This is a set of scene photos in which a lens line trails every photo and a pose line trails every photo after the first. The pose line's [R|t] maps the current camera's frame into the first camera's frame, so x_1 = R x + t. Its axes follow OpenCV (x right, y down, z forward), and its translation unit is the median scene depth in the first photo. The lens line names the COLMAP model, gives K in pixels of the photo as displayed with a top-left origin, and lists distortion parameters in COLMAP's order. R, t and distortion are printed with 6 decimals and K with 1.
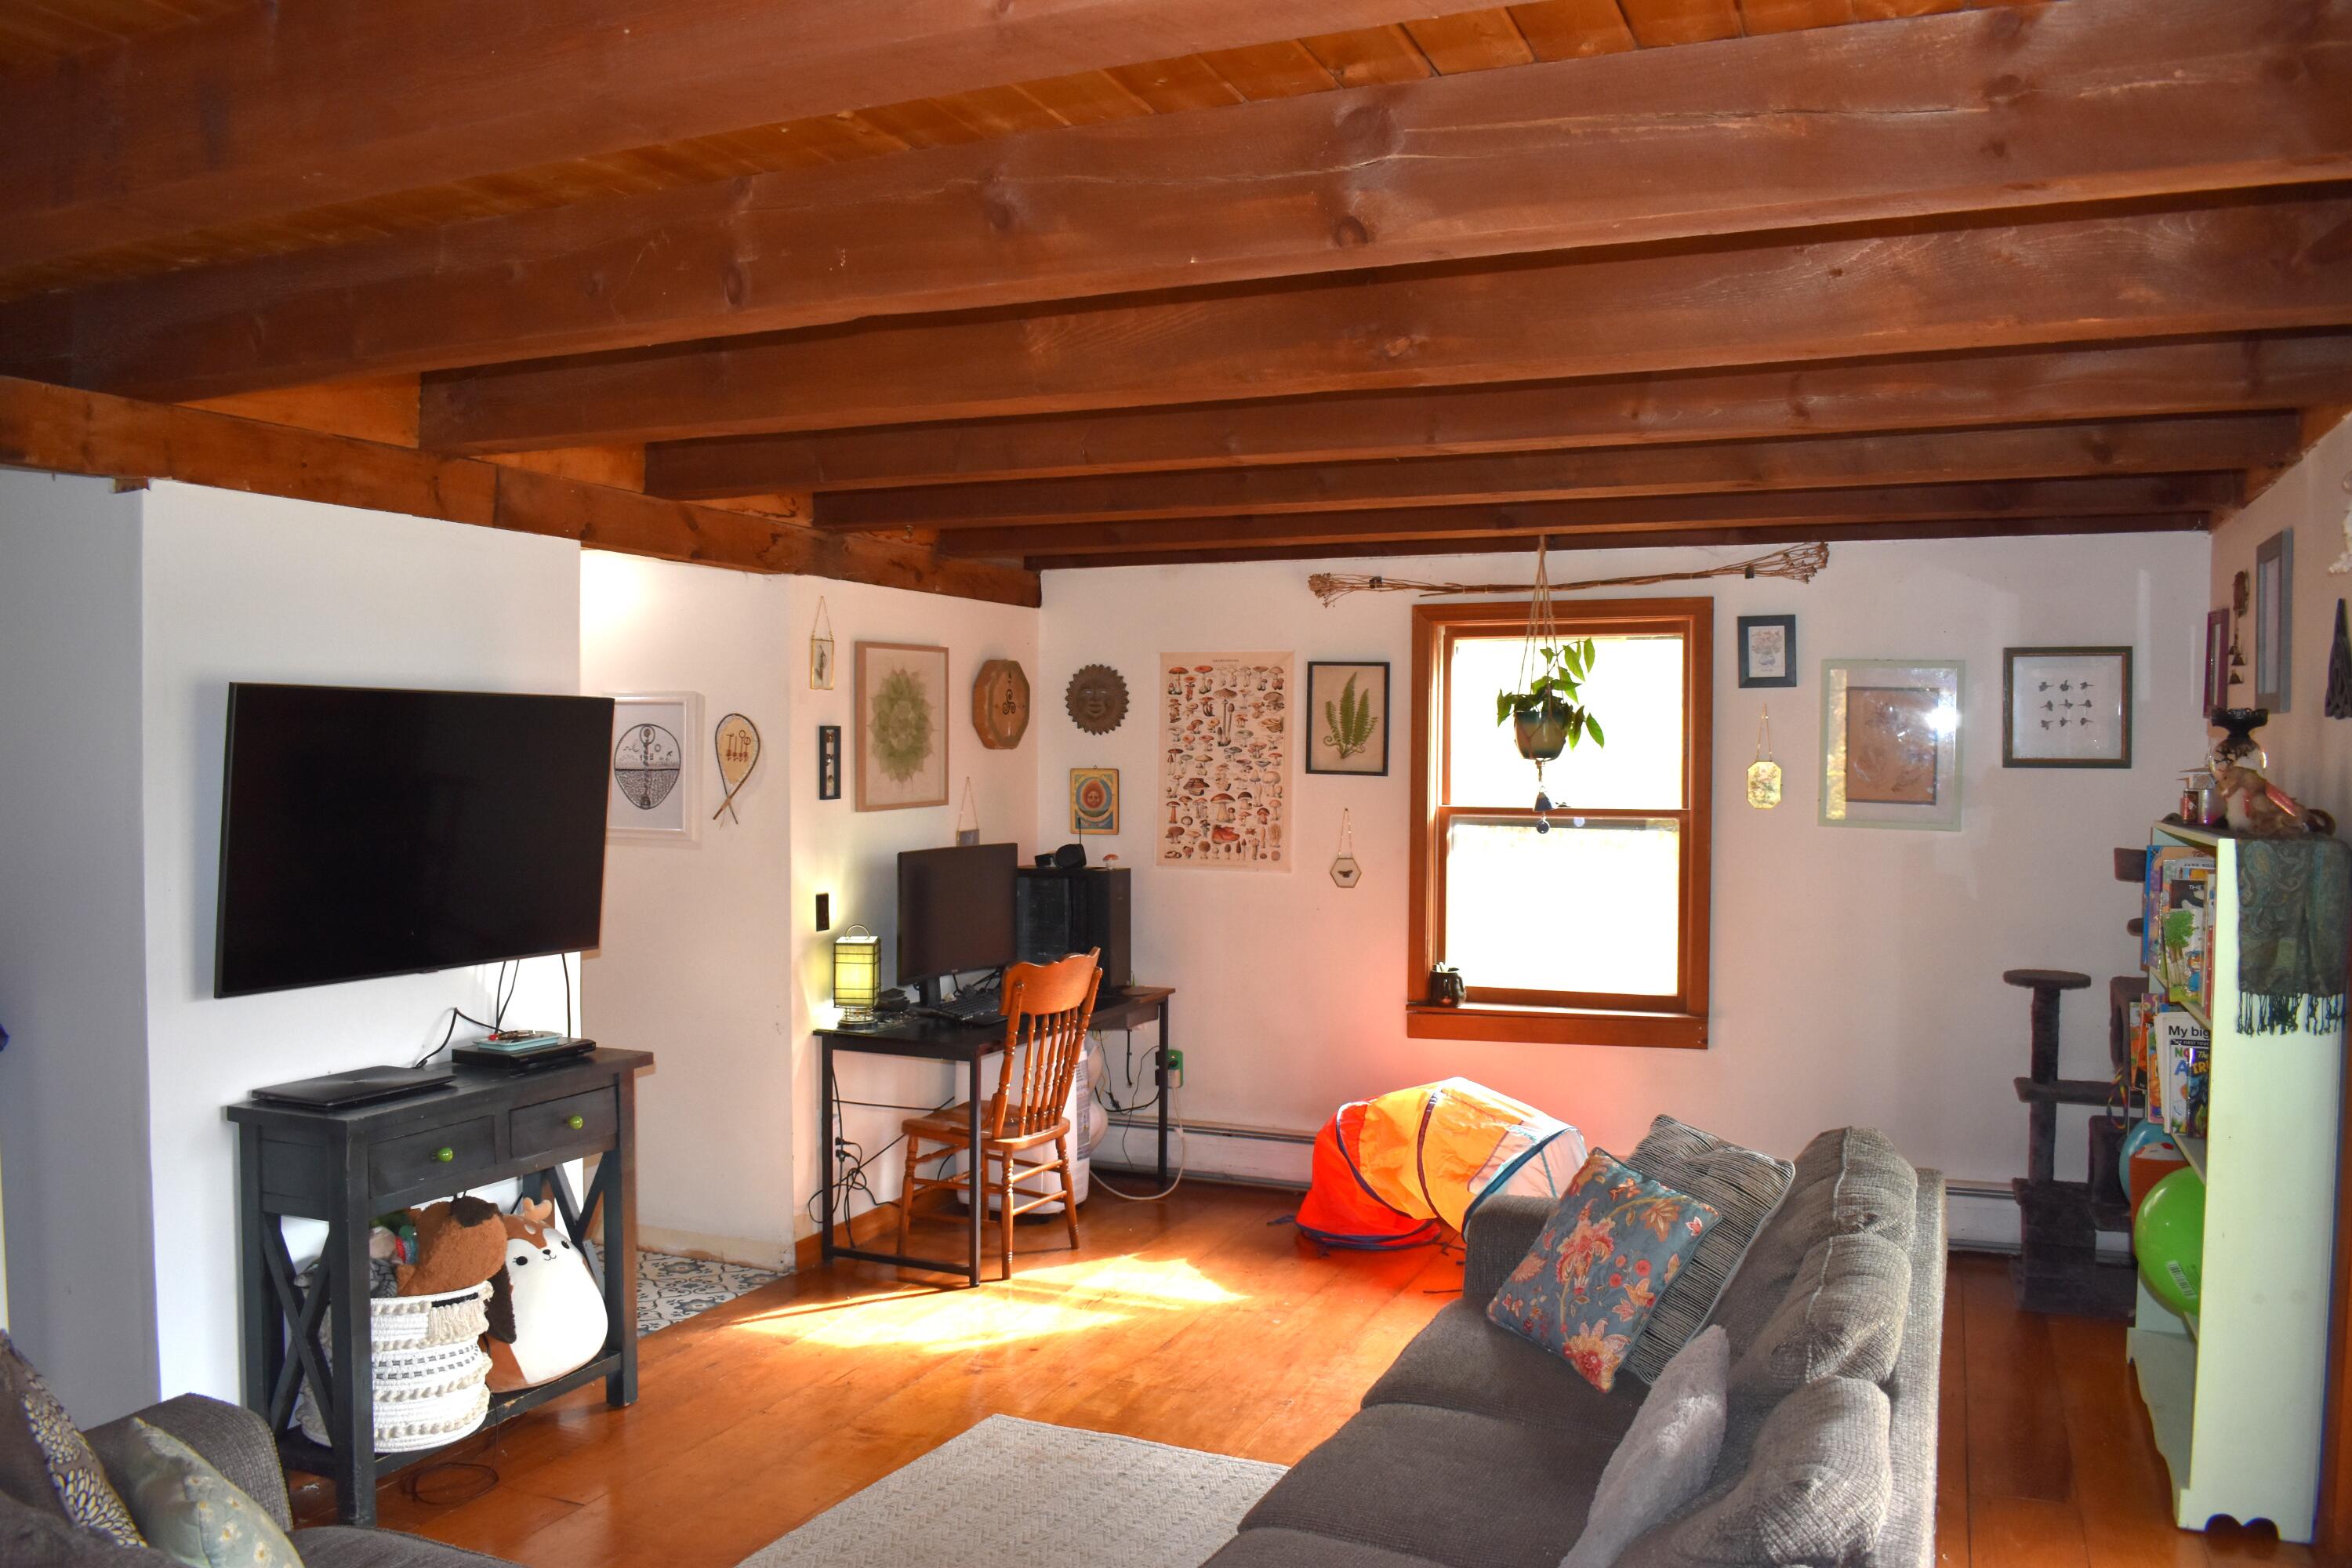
lens RADIAL K [[1873.8, 0, 1179.1], [0, 1873.8, 789.2], [0, 0, 1]] dist [-0.083359, 0.004721]
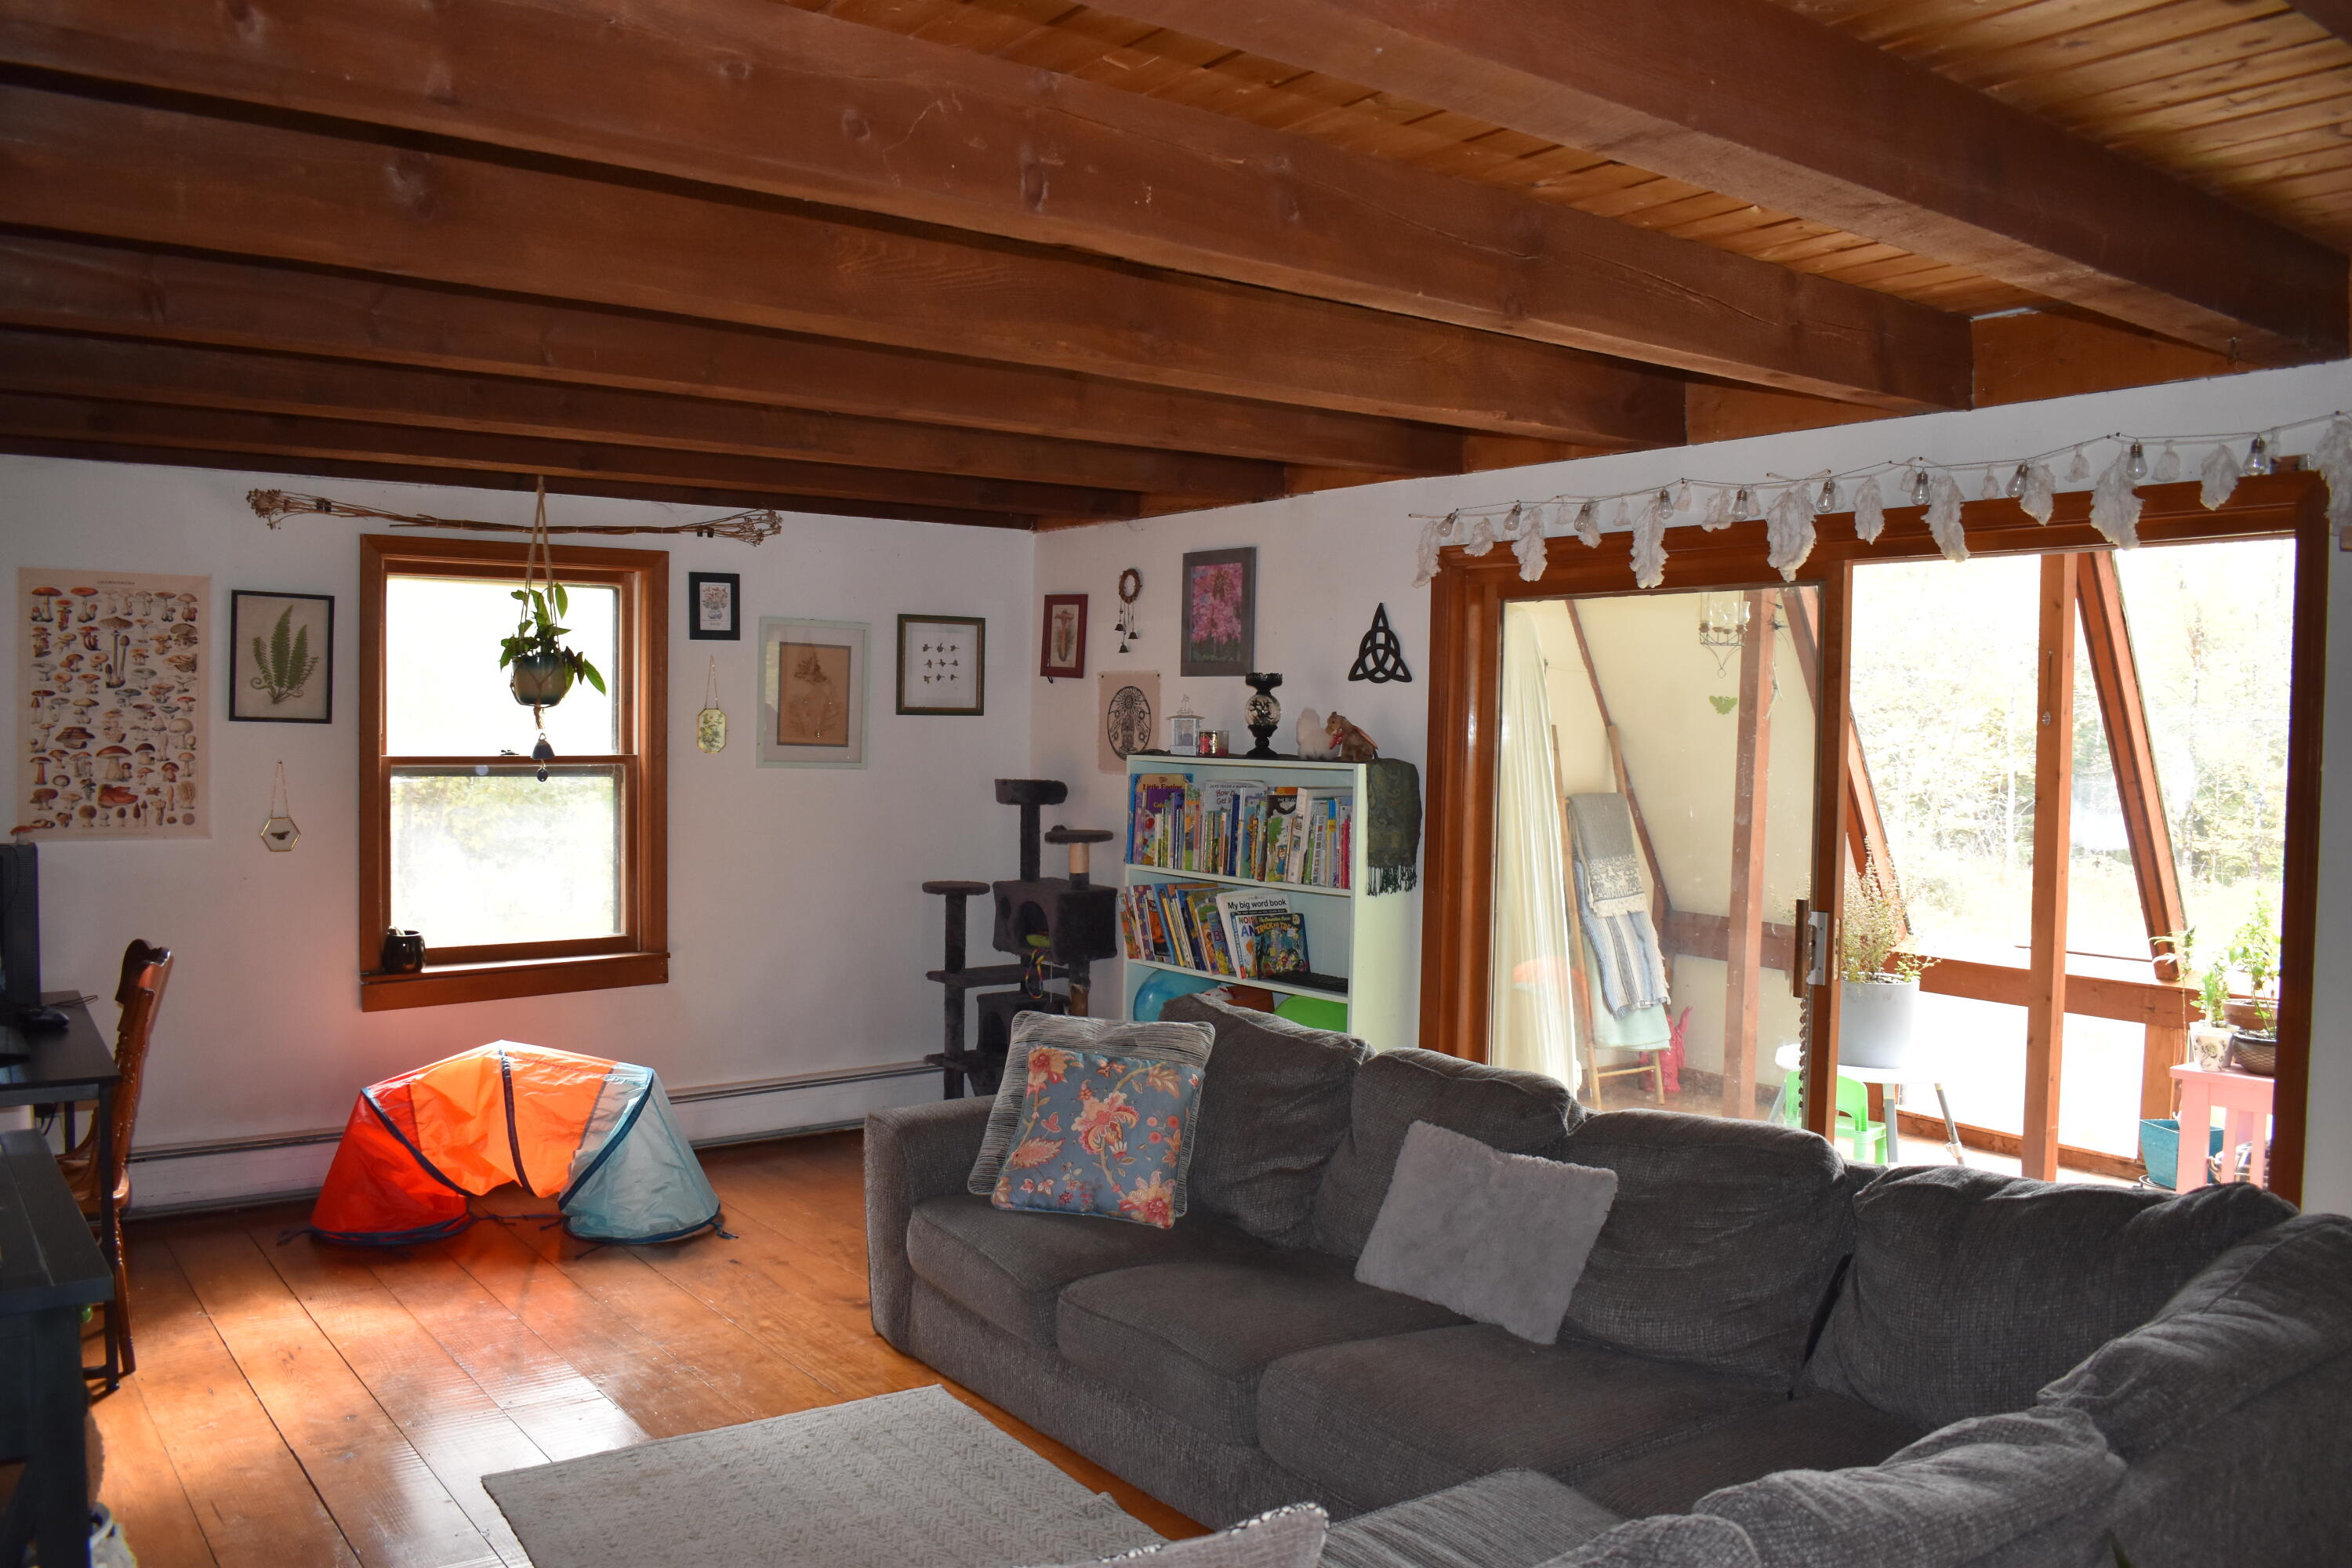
lens RADIAL K [[1873.8, 0, 1173.9], [0, 1873.8, 785.8], [0, 0, 1]] dist [-0.083359, 0.004721]
pose [[0.499416, -0.029438, 0.865862, -0.457732], [0.007485, 0.999532, 0.029666, -0.000482], [-0.866330, -0.008335, 0.499403, 0.217027]]
